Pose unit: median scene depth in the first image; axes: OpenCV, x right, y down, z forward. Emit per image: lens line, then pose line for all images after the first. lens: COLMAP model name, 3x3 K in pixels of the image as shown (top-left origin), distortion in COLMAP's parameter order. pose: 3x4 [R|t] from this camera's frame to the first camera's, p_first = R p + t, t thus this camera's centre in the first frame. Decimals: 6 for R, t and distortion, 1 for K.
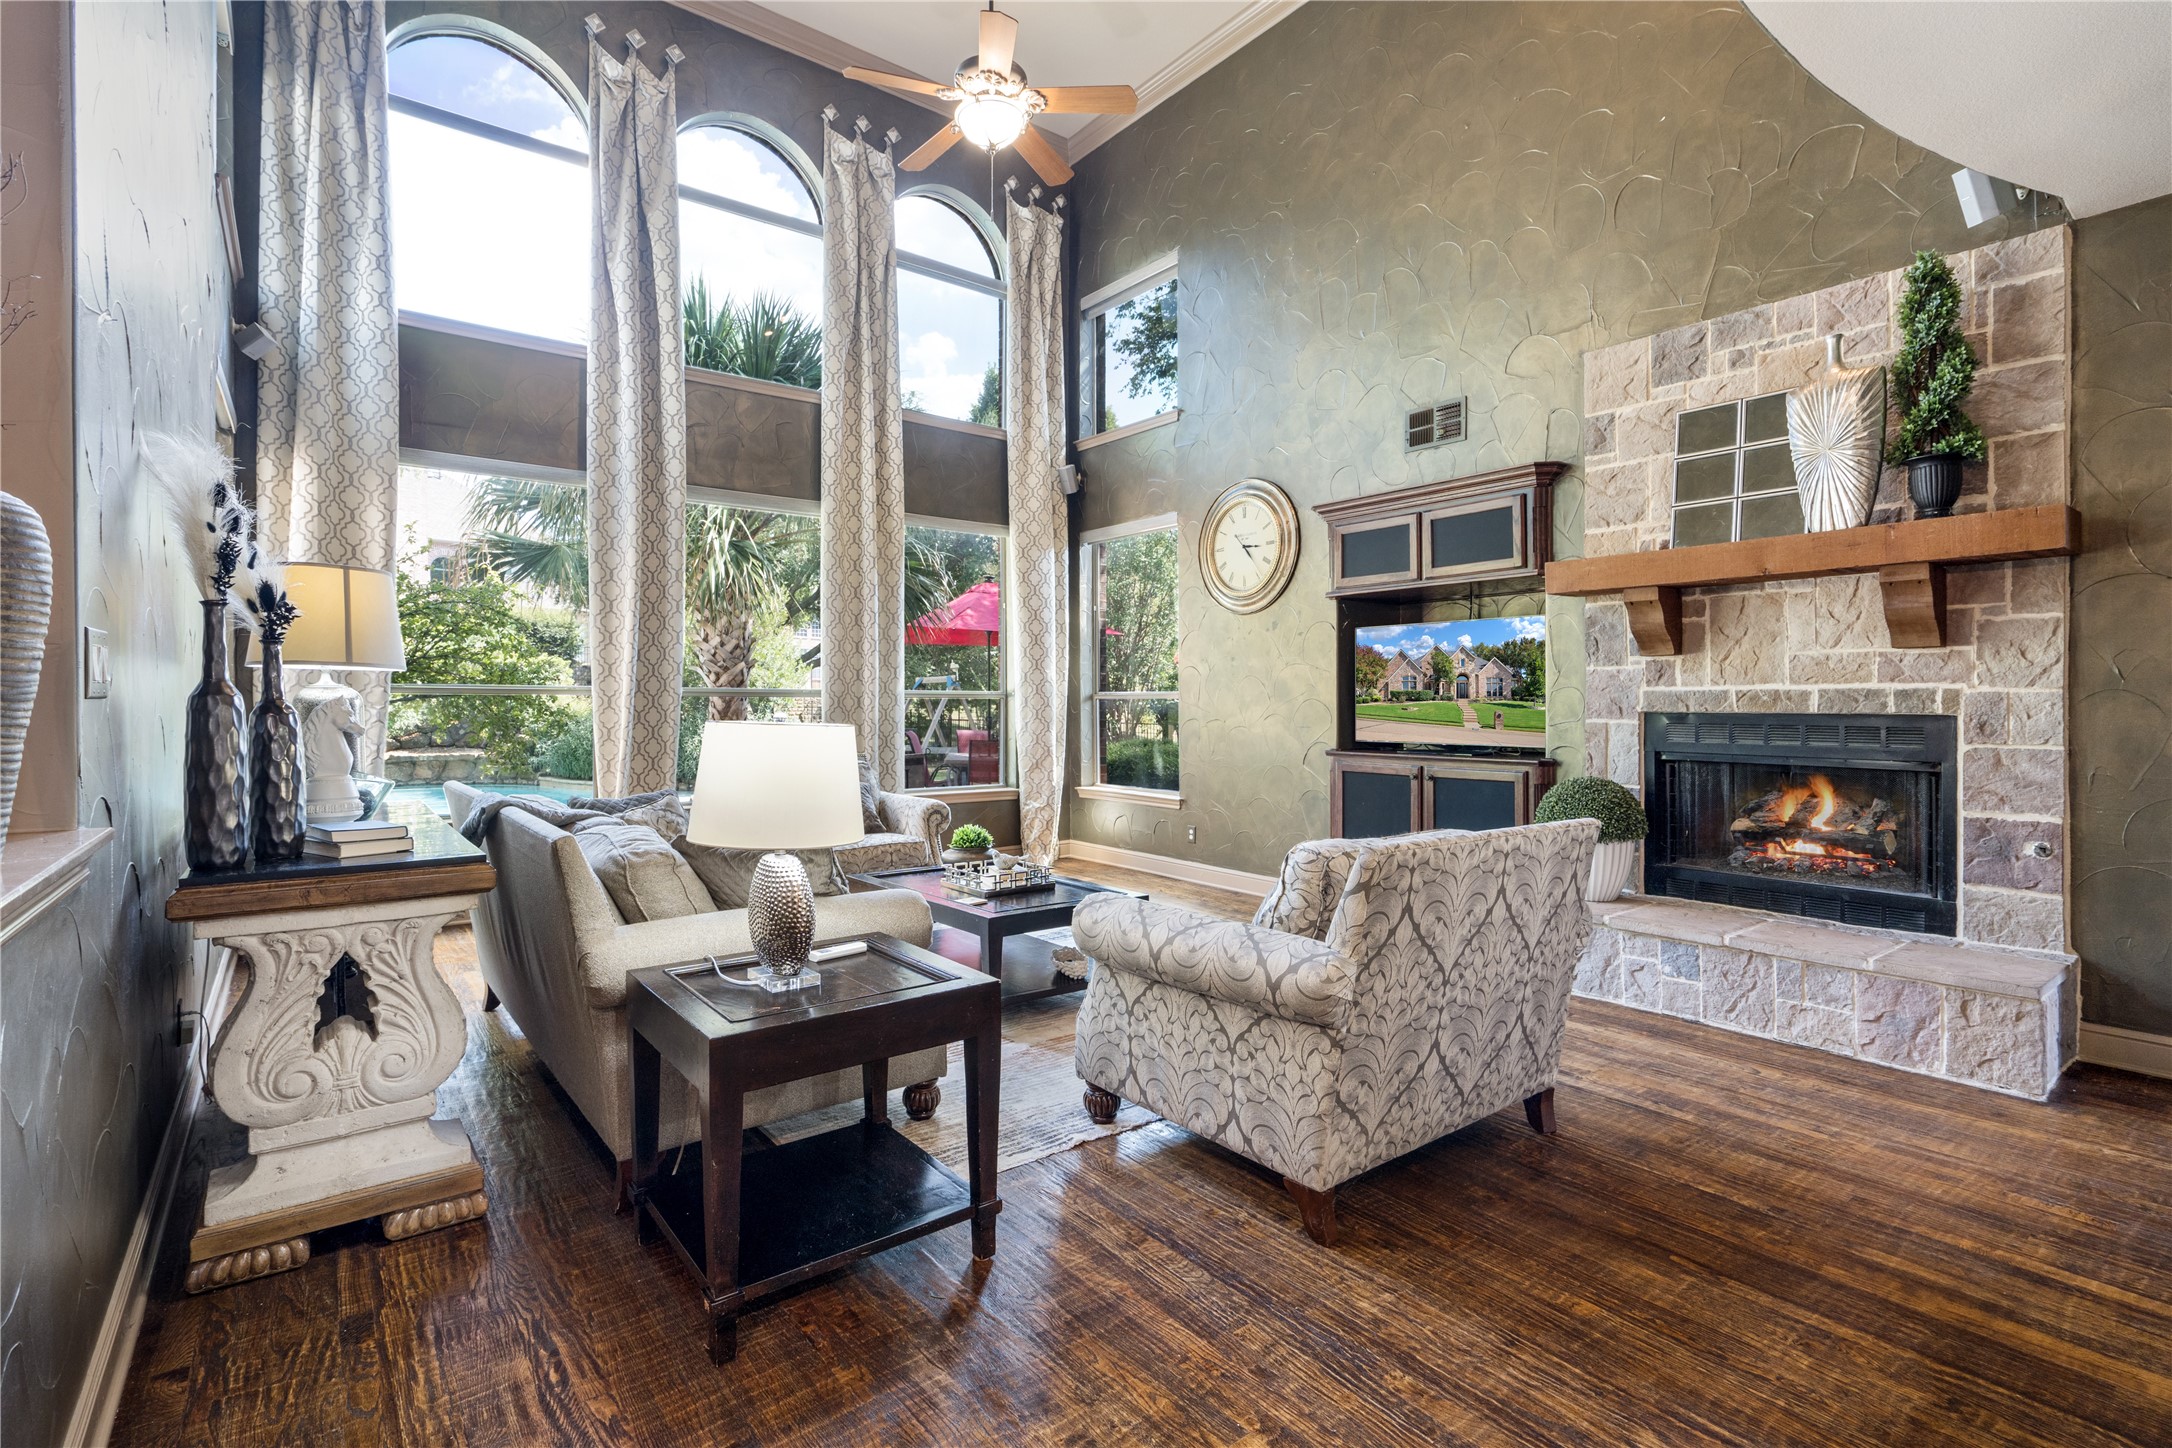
lens RADIAL K [[1020.5, 0, 1067.7], [0, 1020.5, 704.2], [0, 0, 1]] dist [-0.009064, 0.002975]
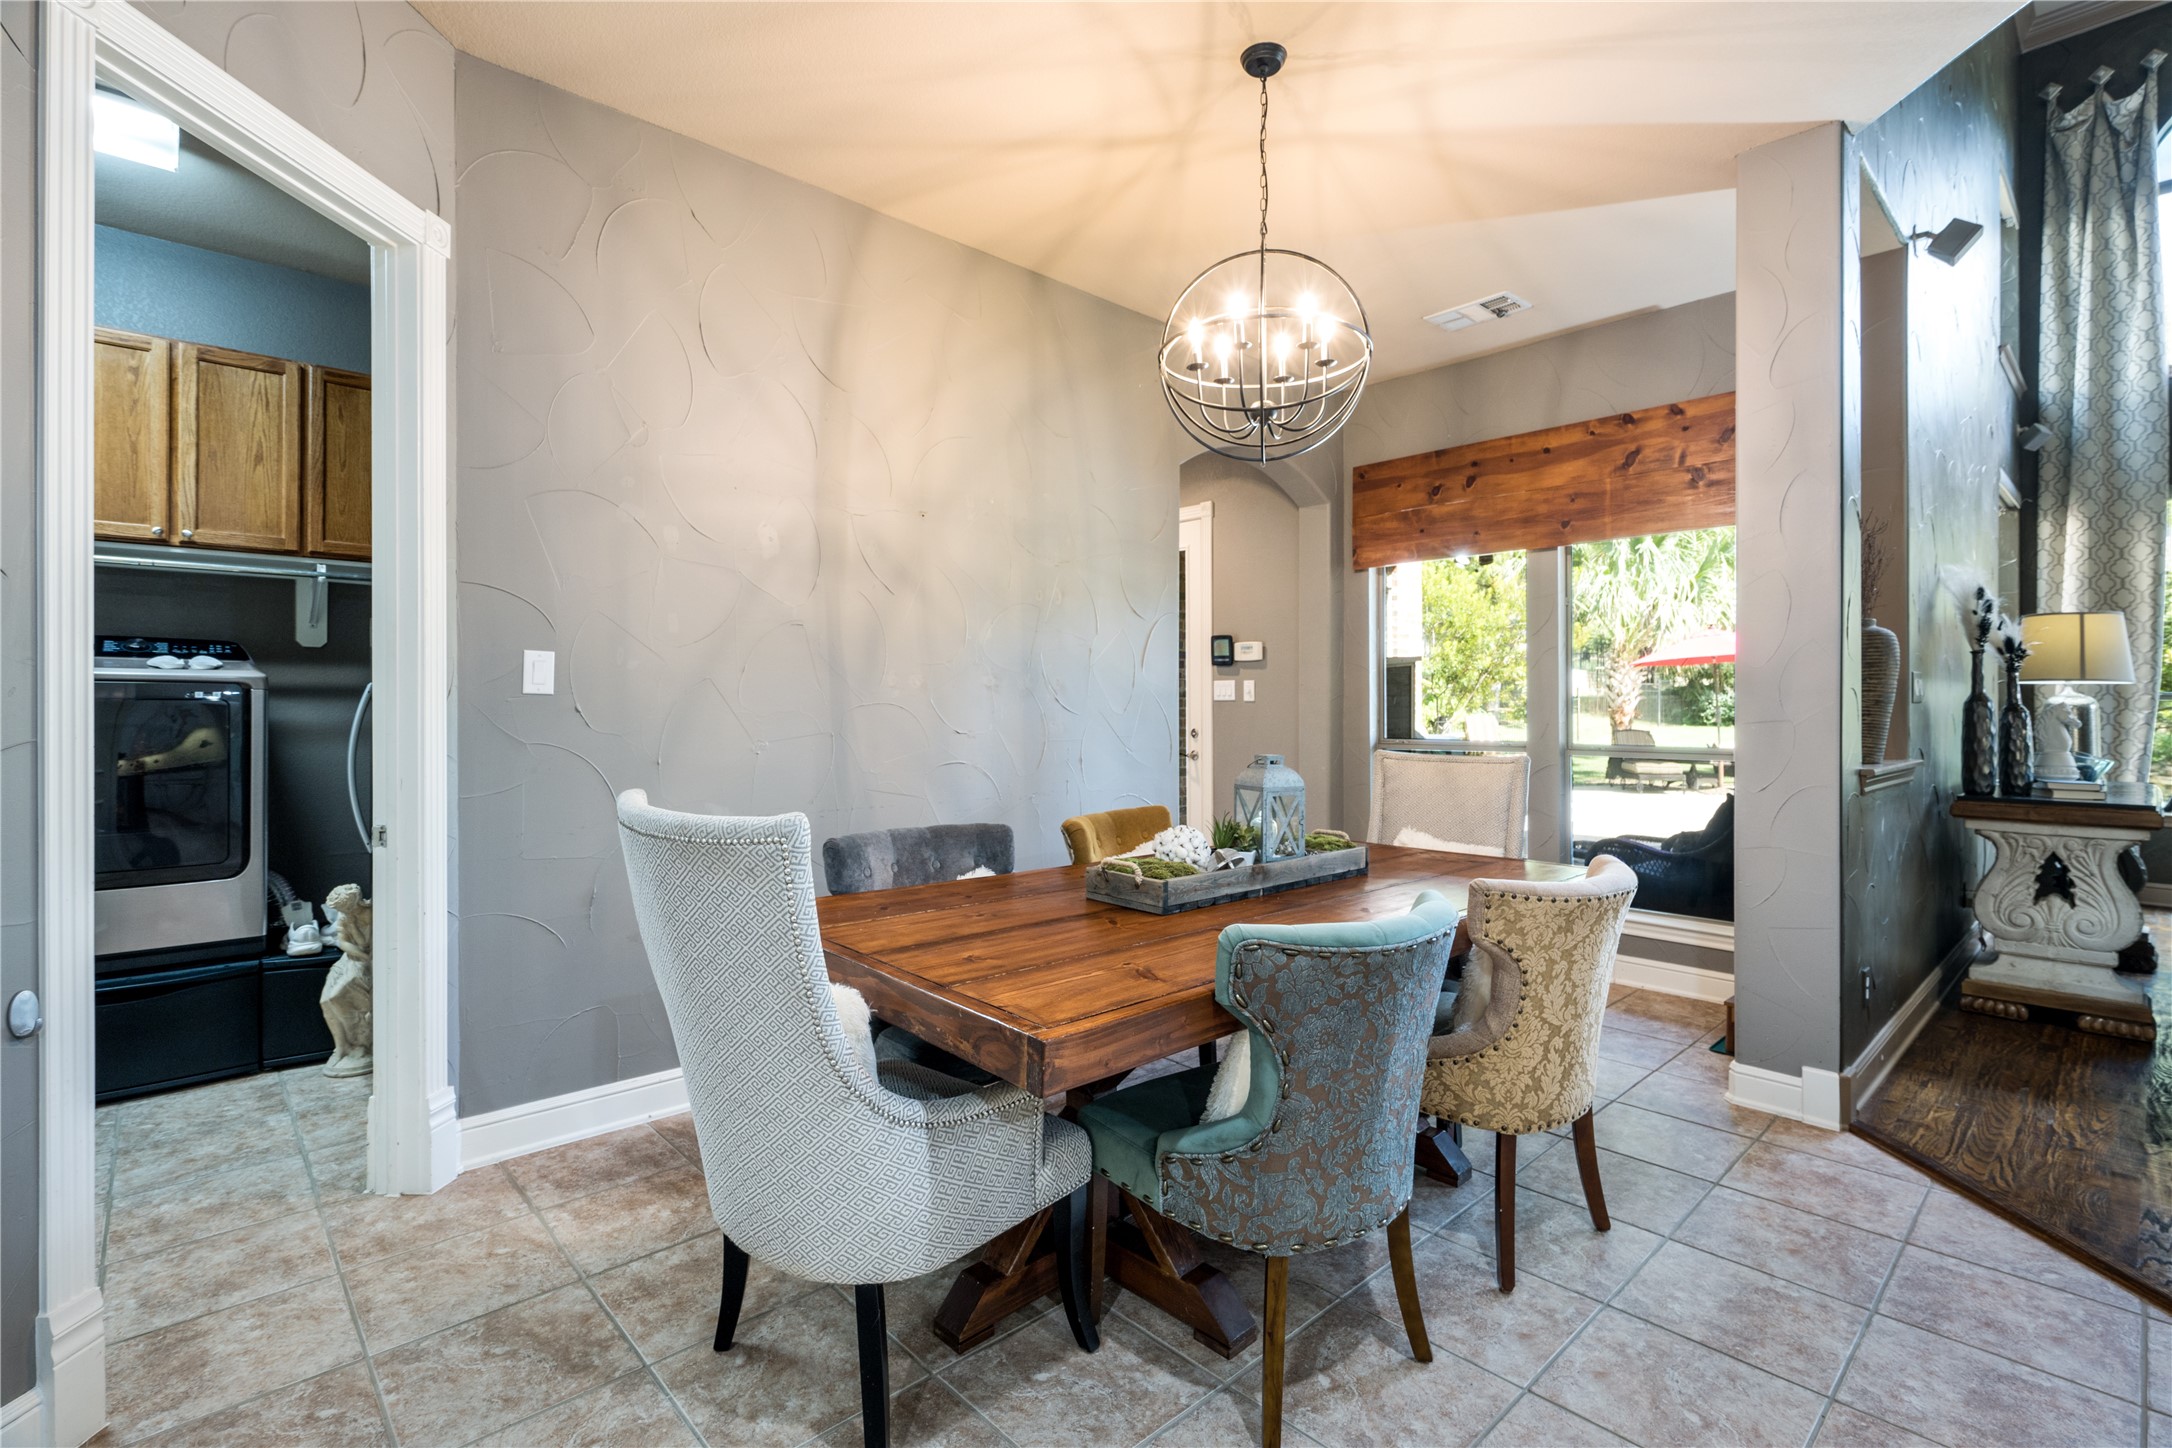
lens RADIAL K [[1020.5, 0, 1086.2], [0, 1020.5, 704.3], [0, 0, 1]] dist [-0.009064, 0.002975]
pose [[0.112733, -0.001233, -0.993625, 0.389795], [-0.006437, 0.999977, -0.001971, 0.005151], [0.993605, 0.006618, 0.112722, -0.393533]]
